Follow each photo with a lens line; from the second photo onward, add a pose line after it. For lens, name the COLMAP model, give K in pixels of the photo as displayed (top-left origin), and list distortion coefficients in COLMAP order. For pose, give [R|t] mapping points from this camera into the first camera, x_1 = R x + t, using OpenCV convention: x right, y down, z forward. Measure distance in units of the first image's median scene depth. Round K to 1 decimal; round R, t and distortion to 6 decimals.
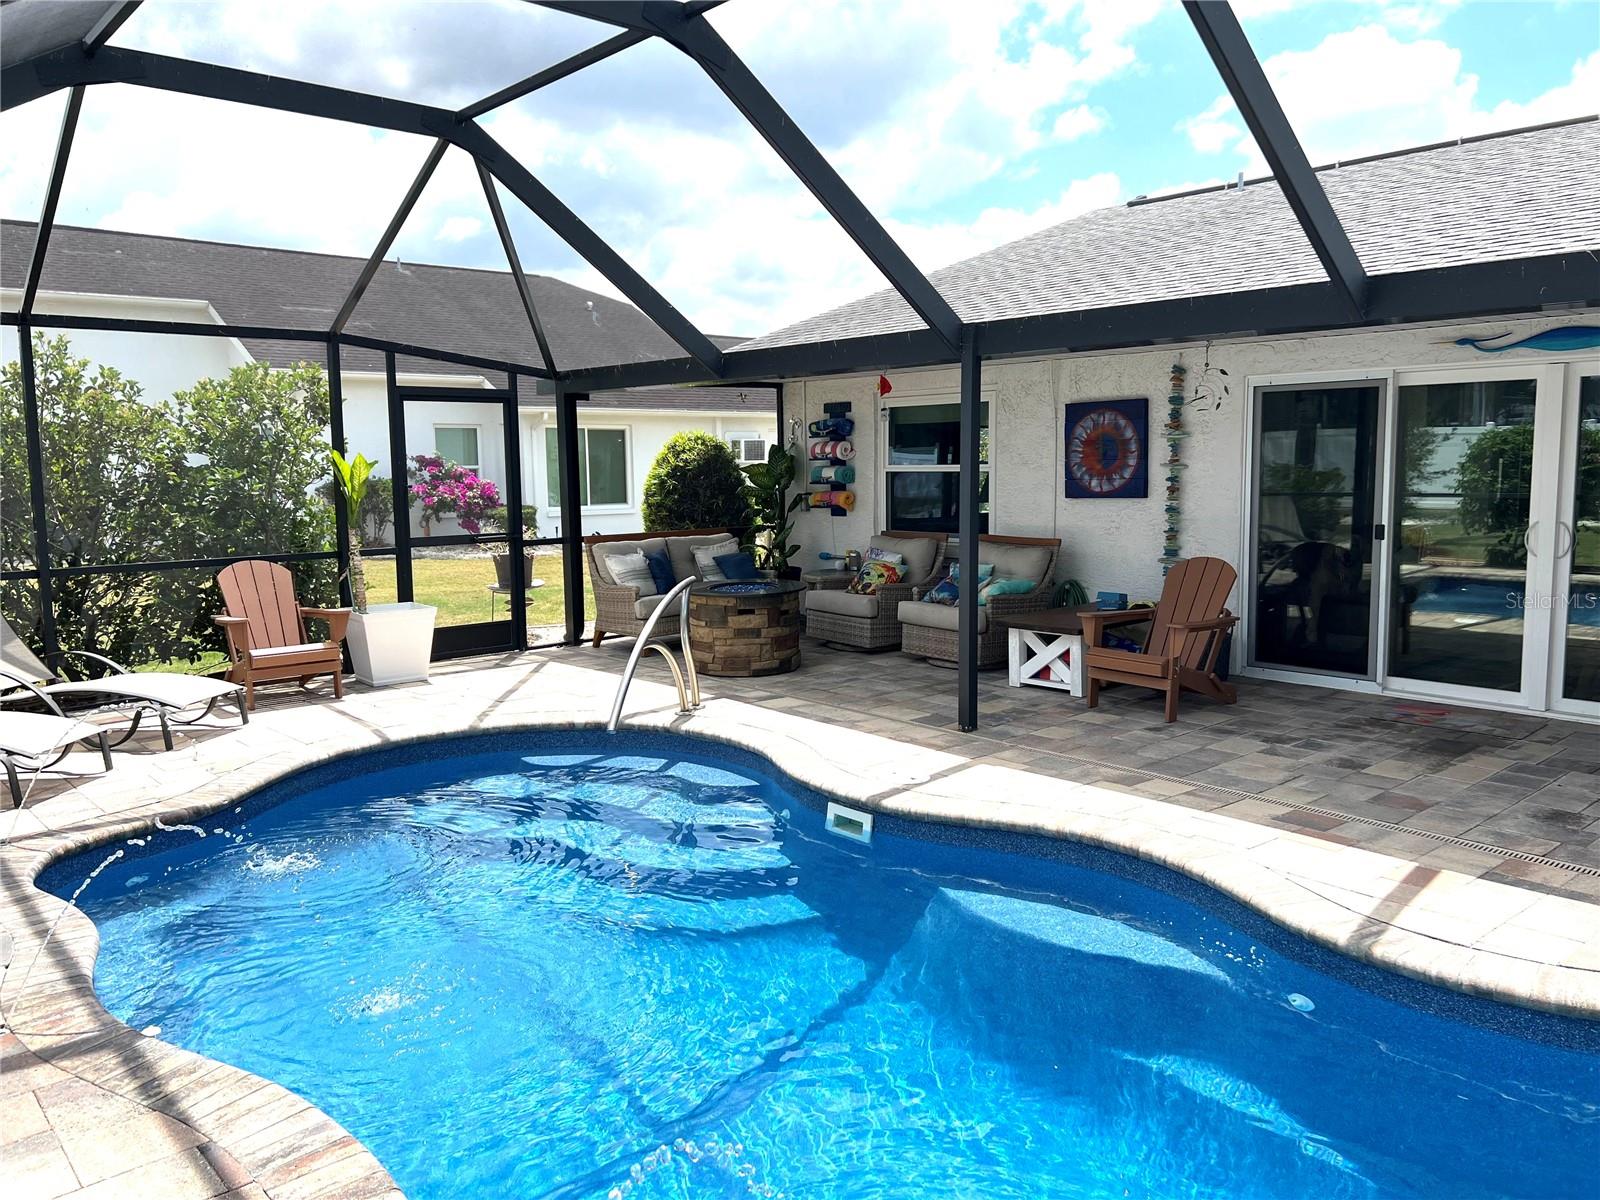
lens RADIAL K [[1203.6, 0, 809.4], [0, 1203.6, 588.1], [0, 0, 1]] dist [0.074370, -0.089188]
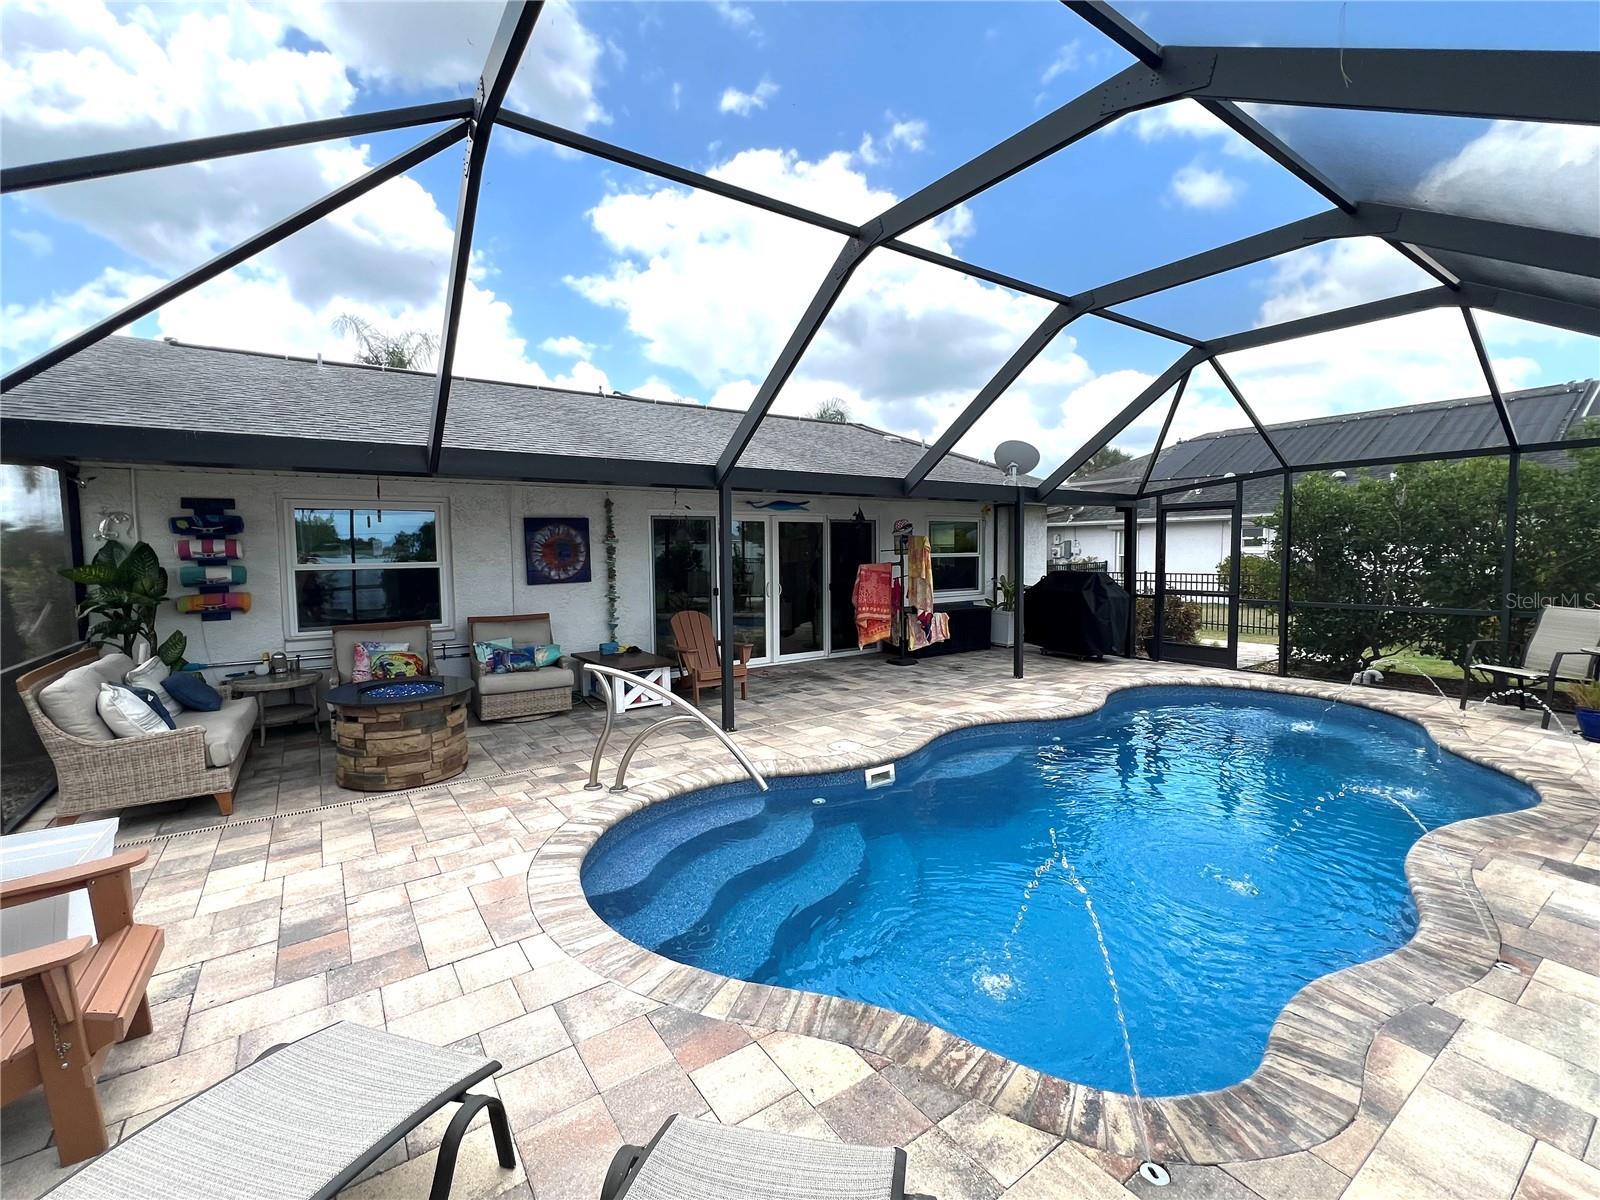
lens RADIAL K [[697.7, 0, 795.7], [0, 697.7, 602.6], [0, 0, 1]] dist [-0.000472, -0.000247]
pose [[0.121568, -0.062720, 0.990600, -0.561569], [0.118330, 0.991800, 0.048274, -0.058329], [-0.985505, 0.111349, 0.127993, 0.613266]]
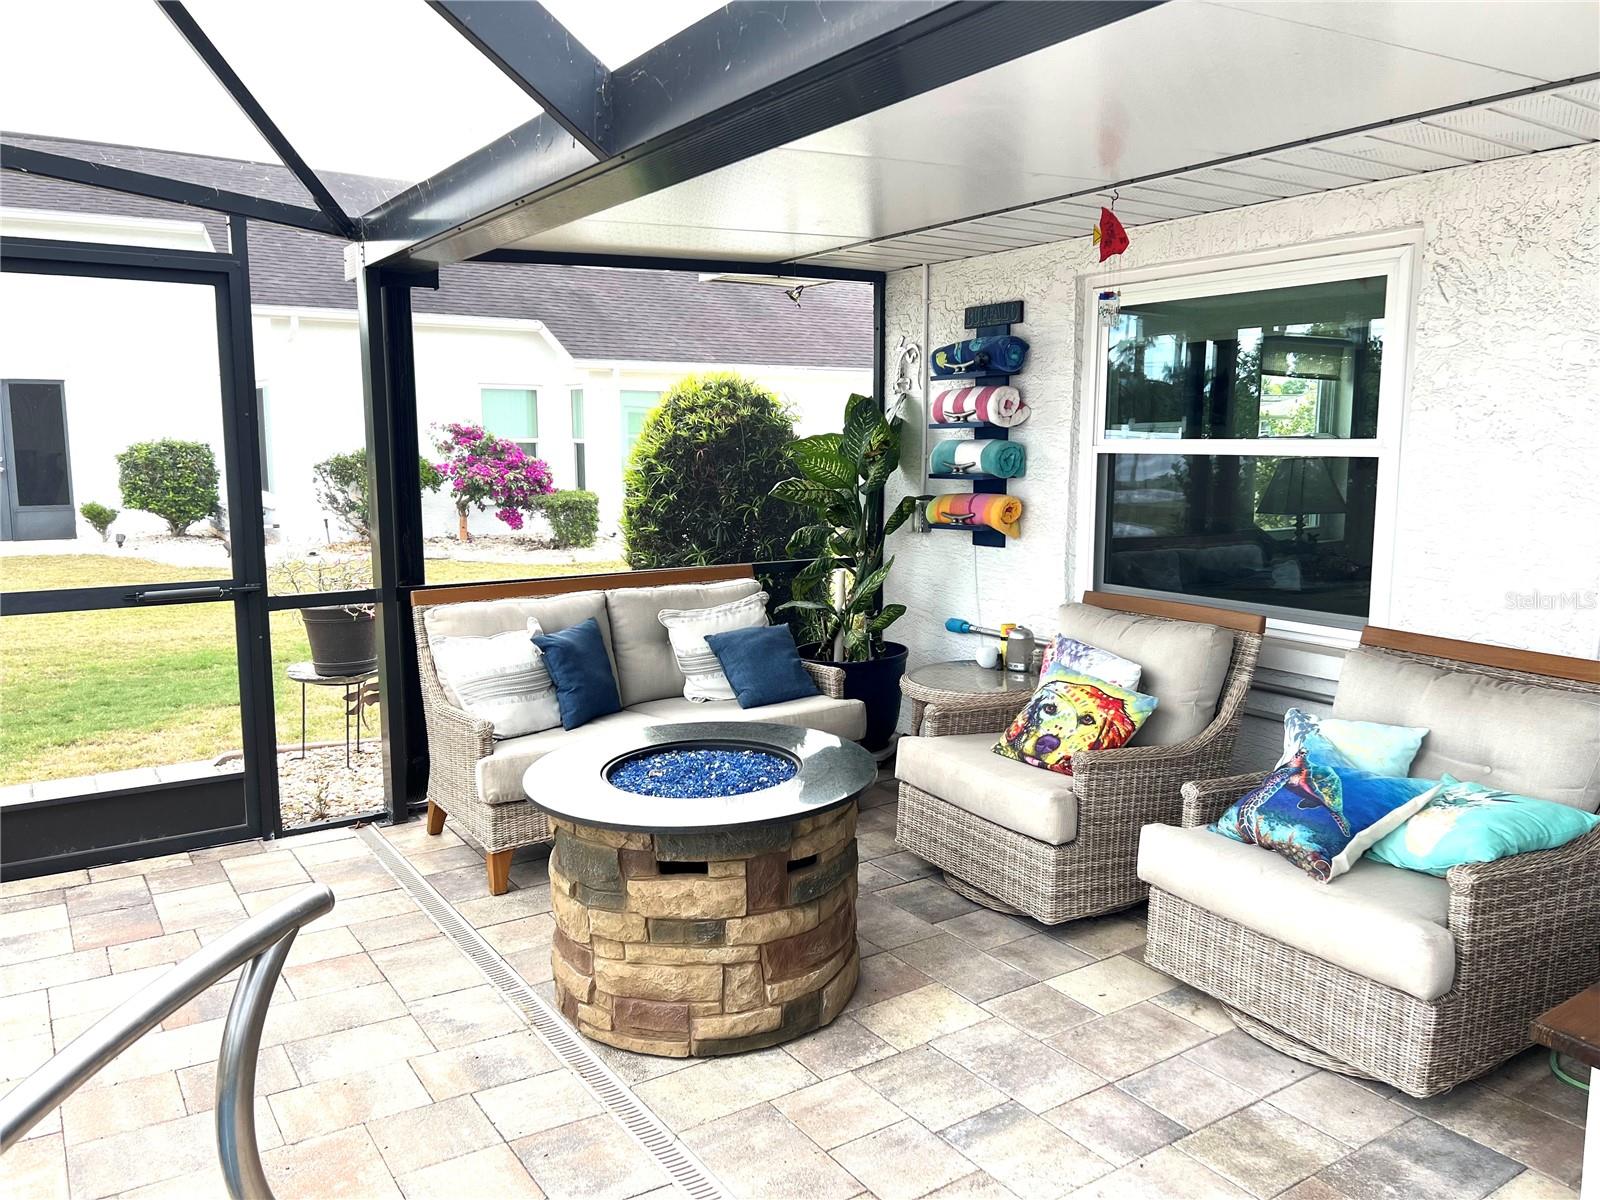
lens RADIAL K [[1203.6, 0, 802.1], [0, 1203.6, 585.7], [0, 0, 1]] dist [0.074370, -0.089188]
pose [[0.988924, 0.030143, -0.145331, 0.025977], [-0.027853, 0.999454, 0.017769, -0.063011], [0.145787, -0.013525, 0.989224, 0.643197]]
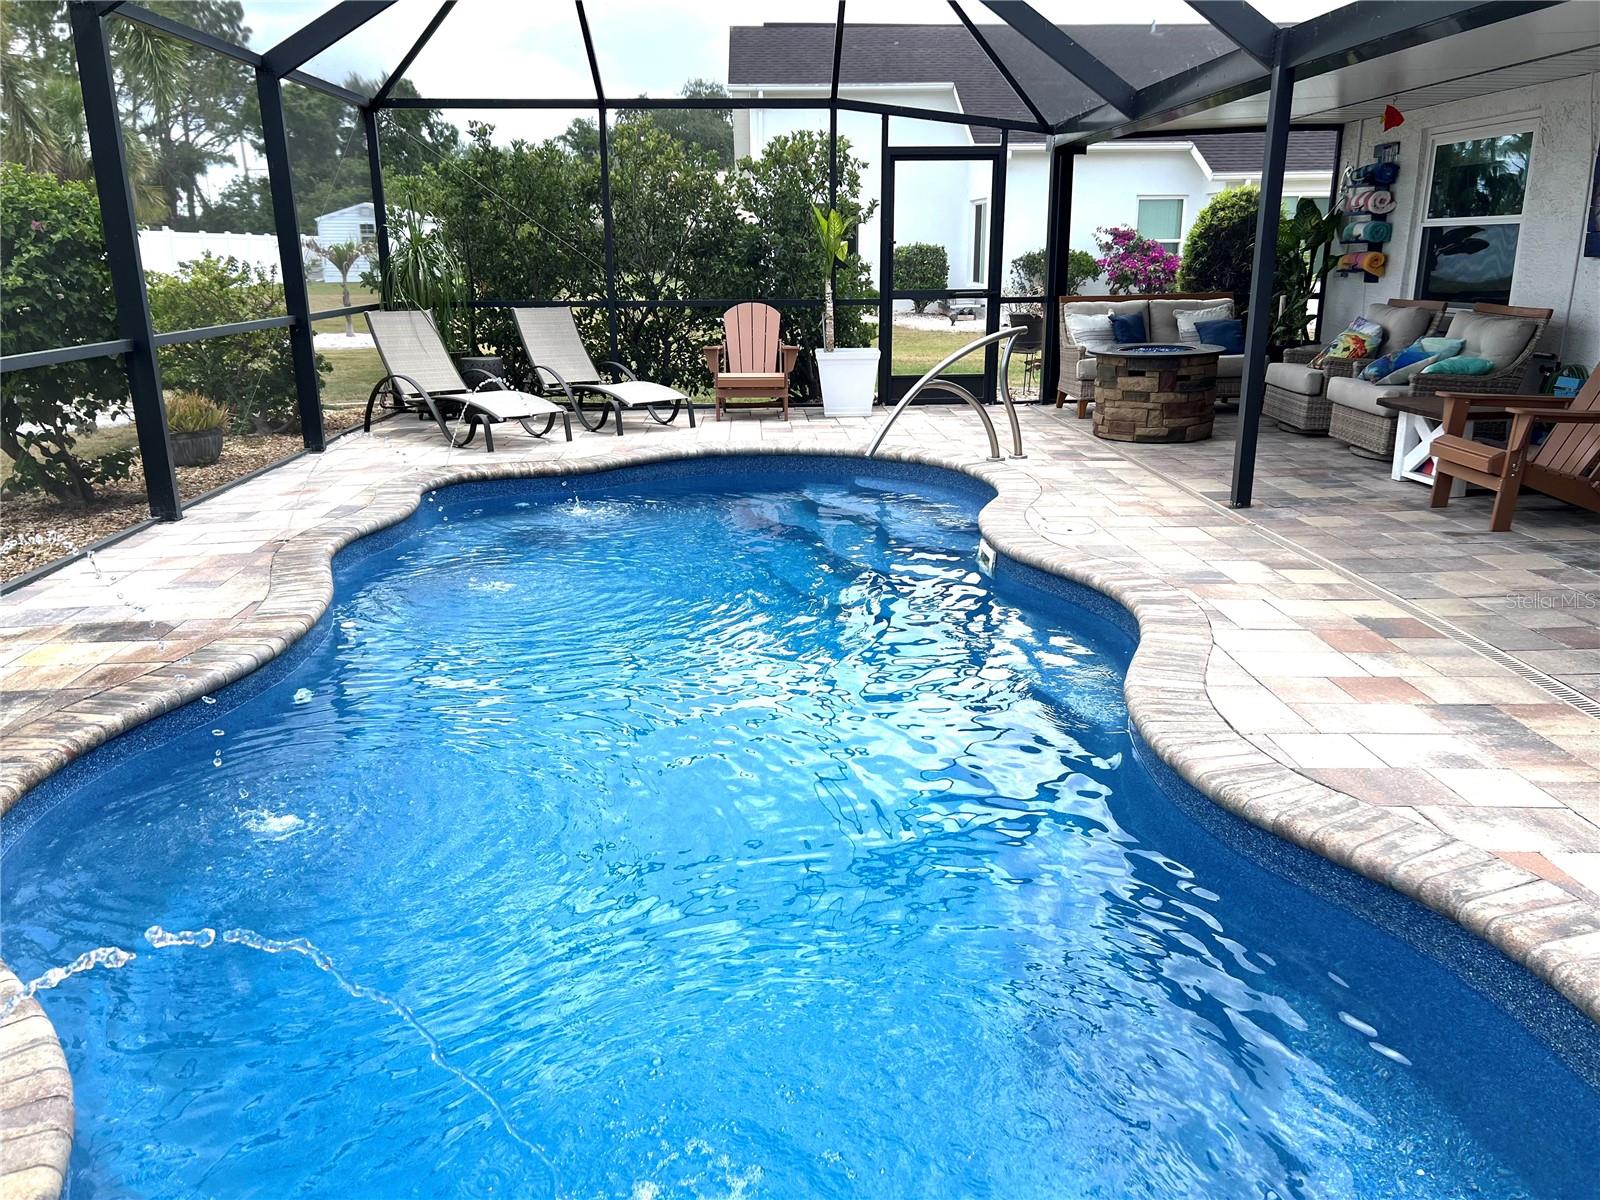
lens RADIAL K [[1203.6, 0, 802.5], [0, 1203.6, 589.5], [0, 0, 1]] dist [0.074370, -0.089188]
pose [[0.773504, 0.178276, -0.608201, 0.347585], [-0.073047, 0.978306, 0.193860, 0.019375], [0.629568, -0.105524, 0.769746, 0.059545]]
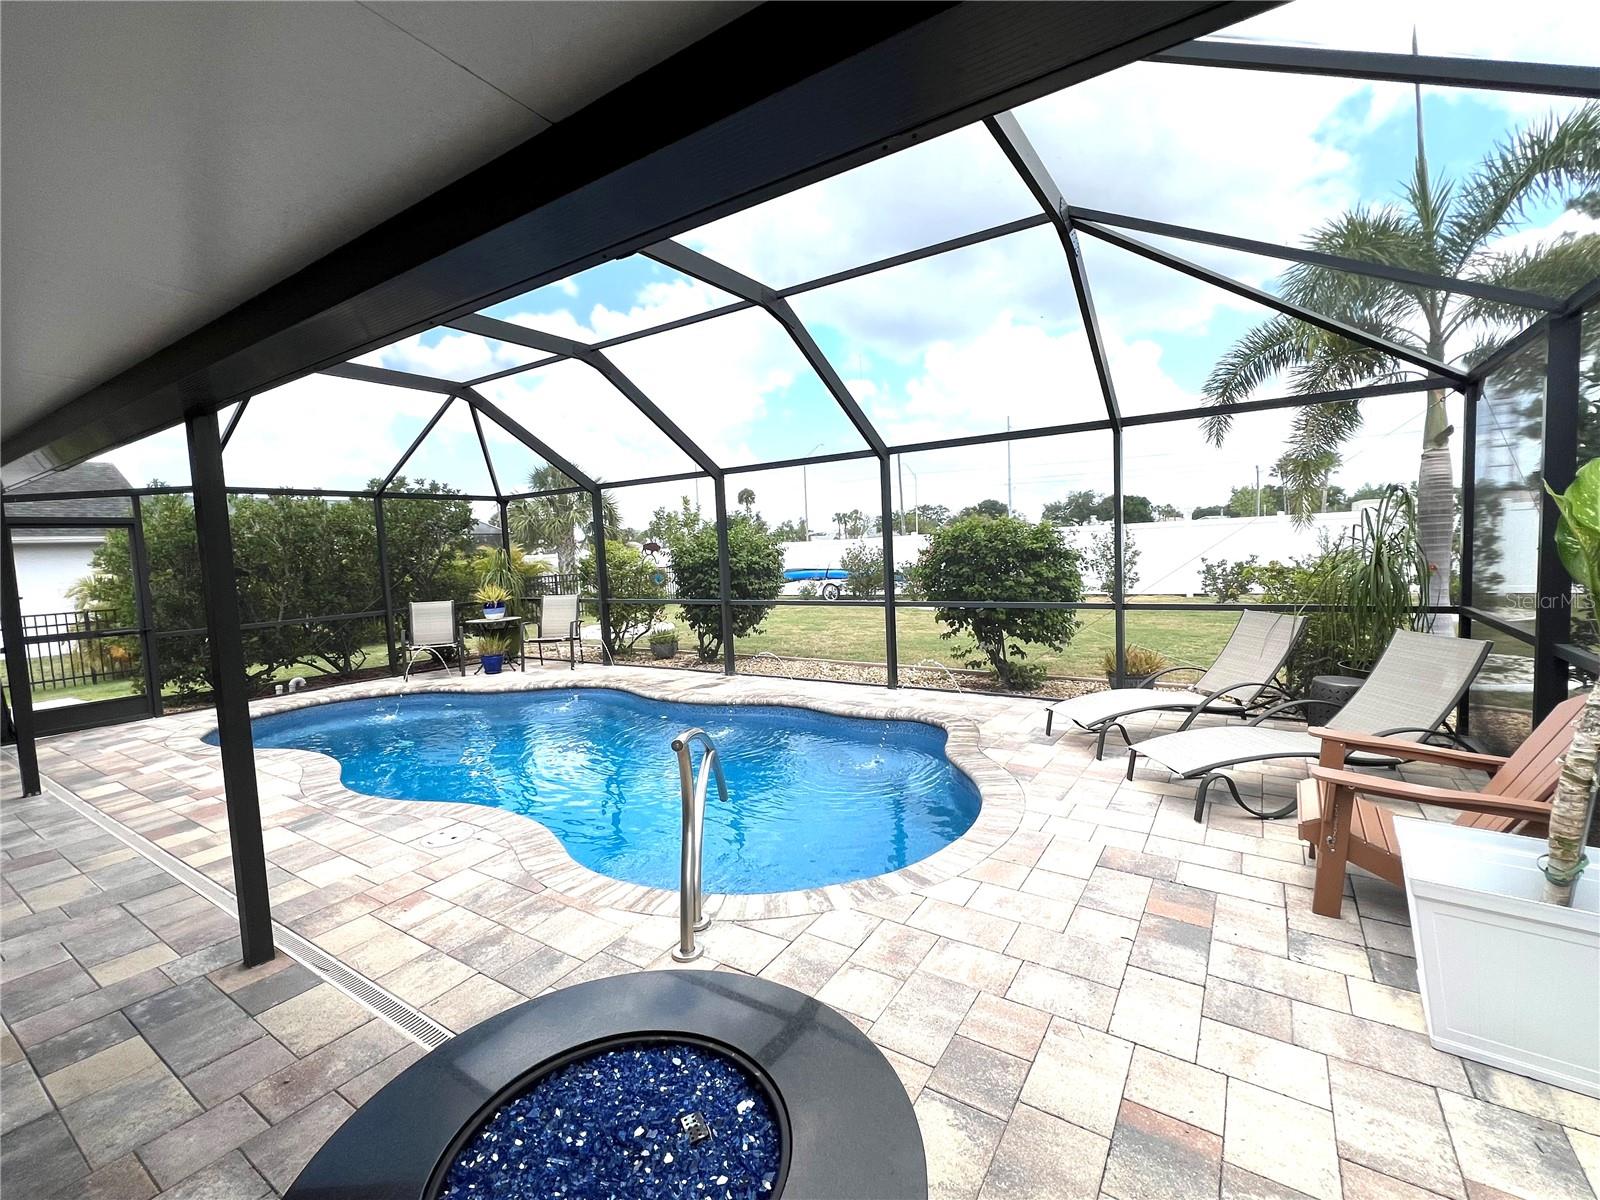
lens RADIAL K [[697.7, 0, 795.6], [0, 697.7, 604.6], [0, 0, 1]] dist [-0.000472, -0.000247]
pose [[-0.966047, 0.076365, -0.246825, -0.061088], [0.028187, 0.980770, 0.193120, -0.115538], [0.256826, 0.179605, -0.949622, 1.105906]]
